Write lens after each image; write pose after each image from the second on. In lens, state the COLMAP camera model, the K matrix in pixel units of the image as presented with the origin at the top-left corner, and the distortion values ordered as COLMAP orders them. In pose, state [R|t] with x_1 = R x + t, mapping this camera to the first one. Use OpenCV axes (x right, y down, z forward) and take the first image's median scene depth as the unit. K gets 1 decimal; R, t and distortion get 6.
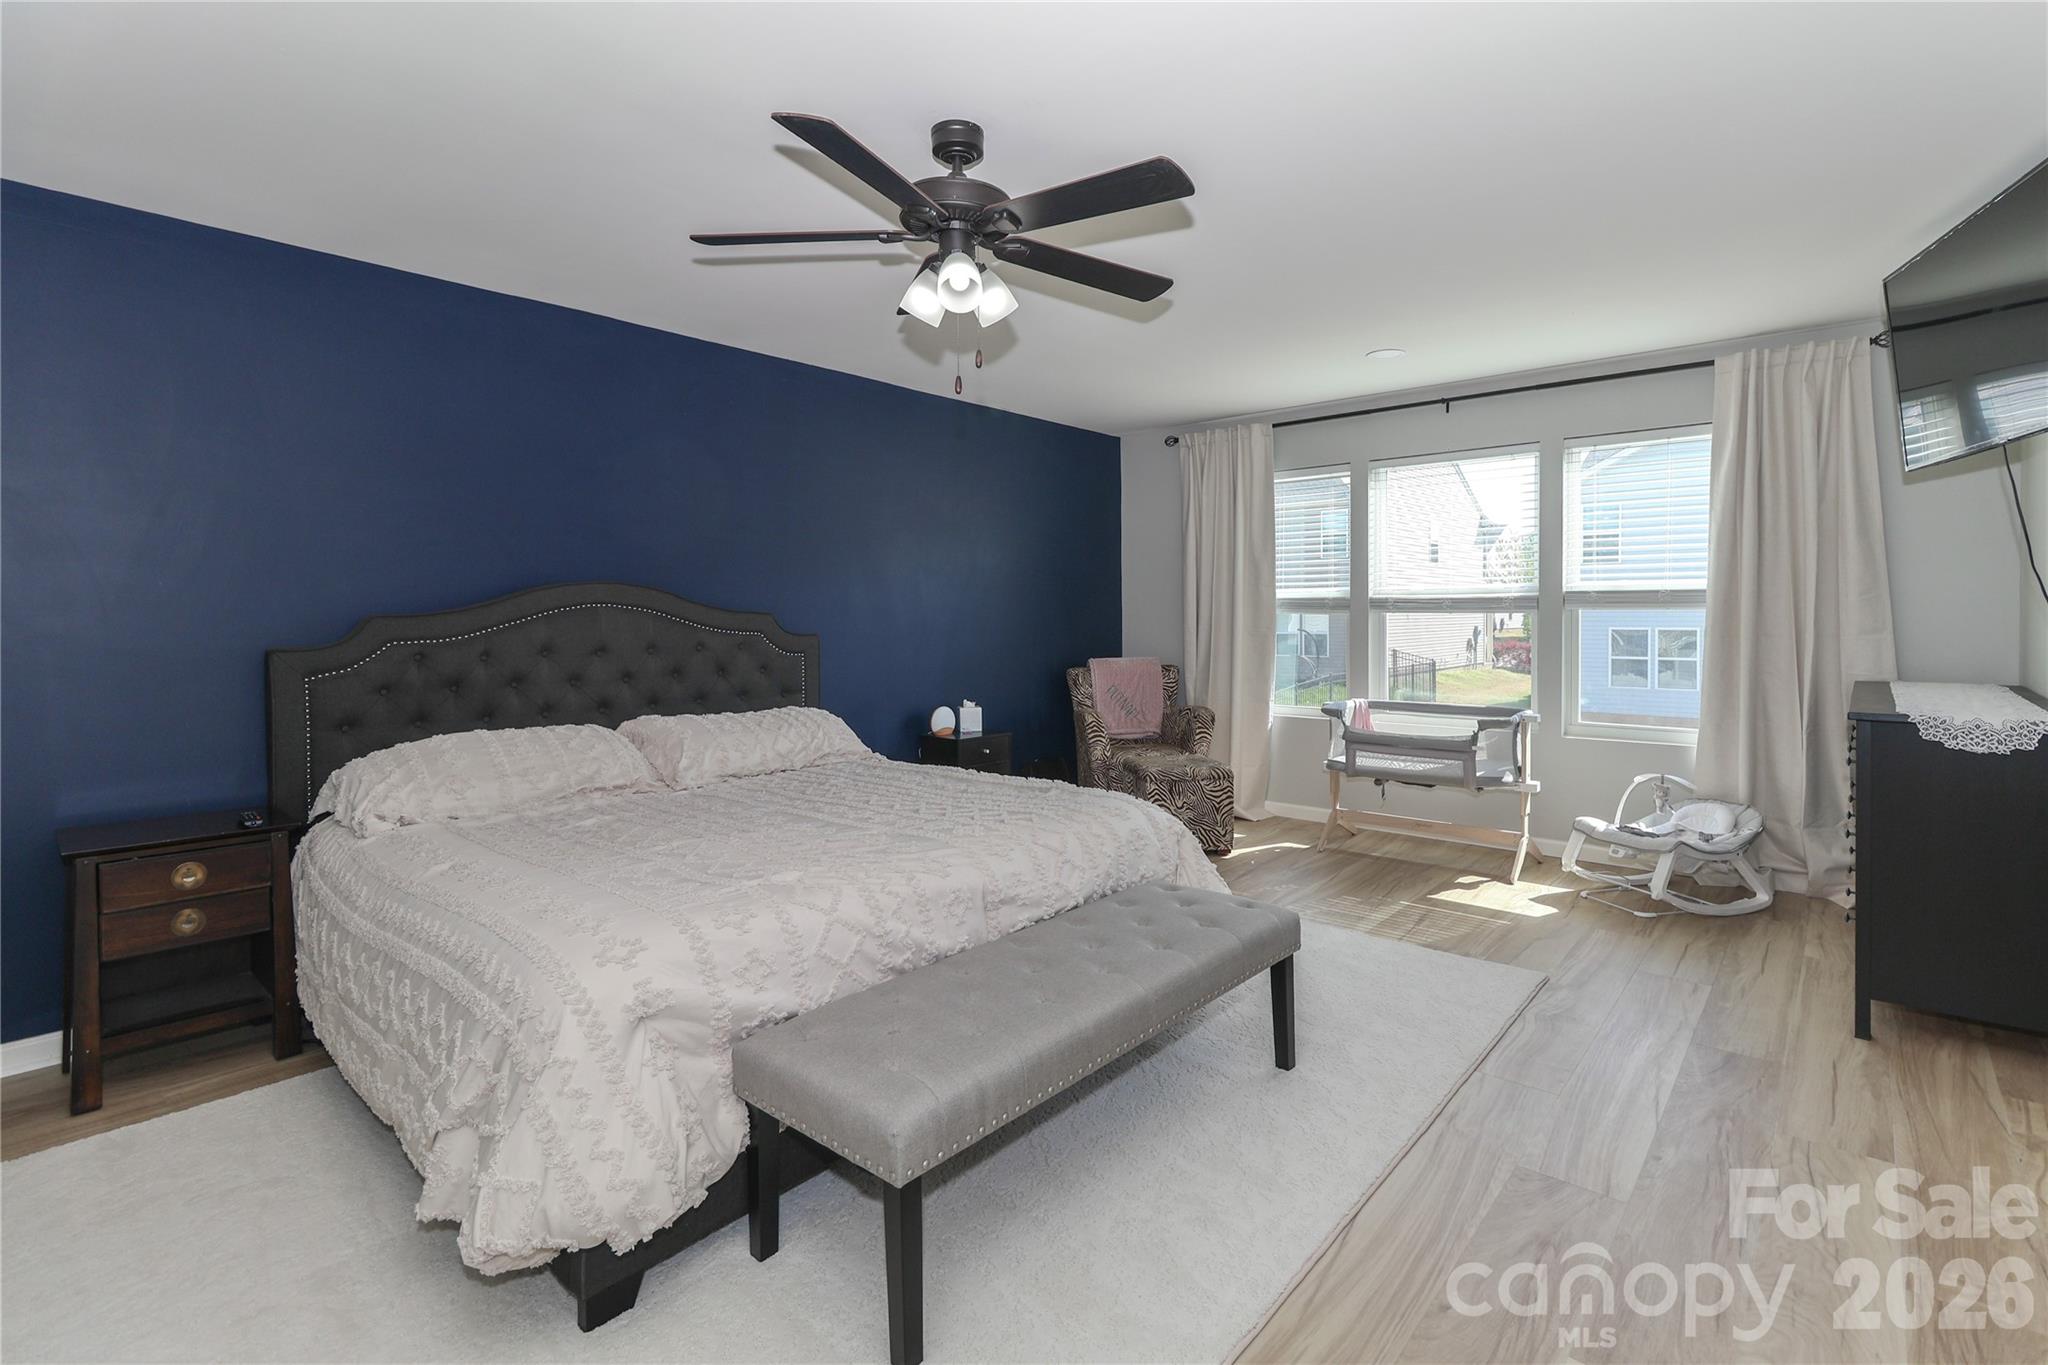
lens RADIAL K [[930.5, 0, 1028.8], [0, 930.5, 631.7], [0, 0, 1]] dist [0.002075, -0.000053]
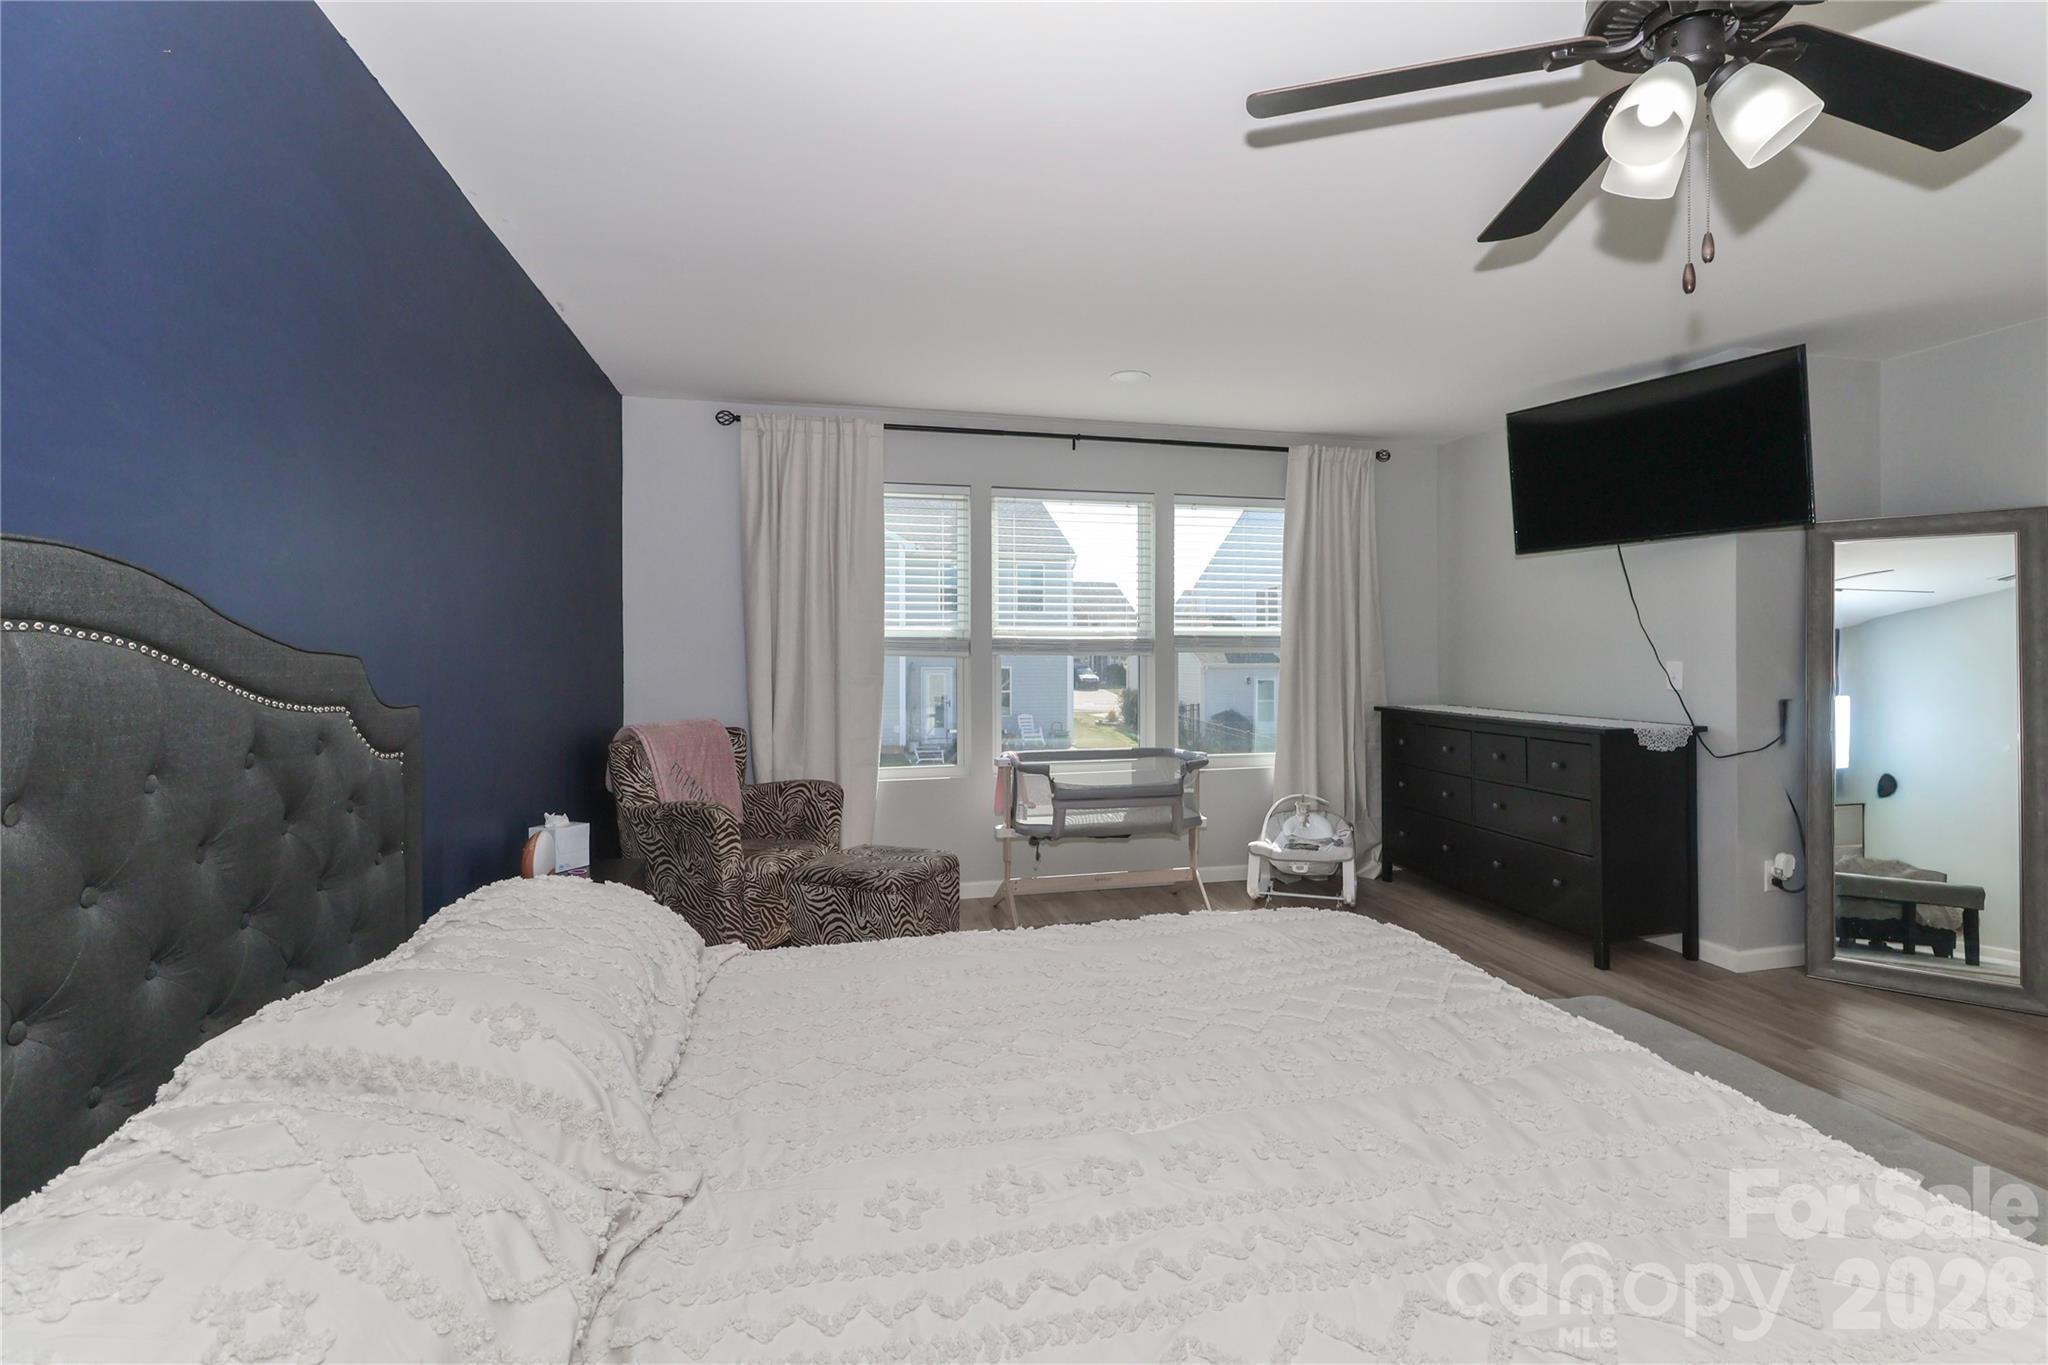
lens RADIAL K [[952.5, 0, 1026.9], [0, 952.5, 653.4], [0, 0, 1]] dist [0.000095, -0.000196]
pose [[0.569545, 0.000728, 0.821960, -0.419525], [0.014884, 0.999827, -0.011199, -0.012444], [-0.821825, 0.018612, 0.569436, 0.504740]]
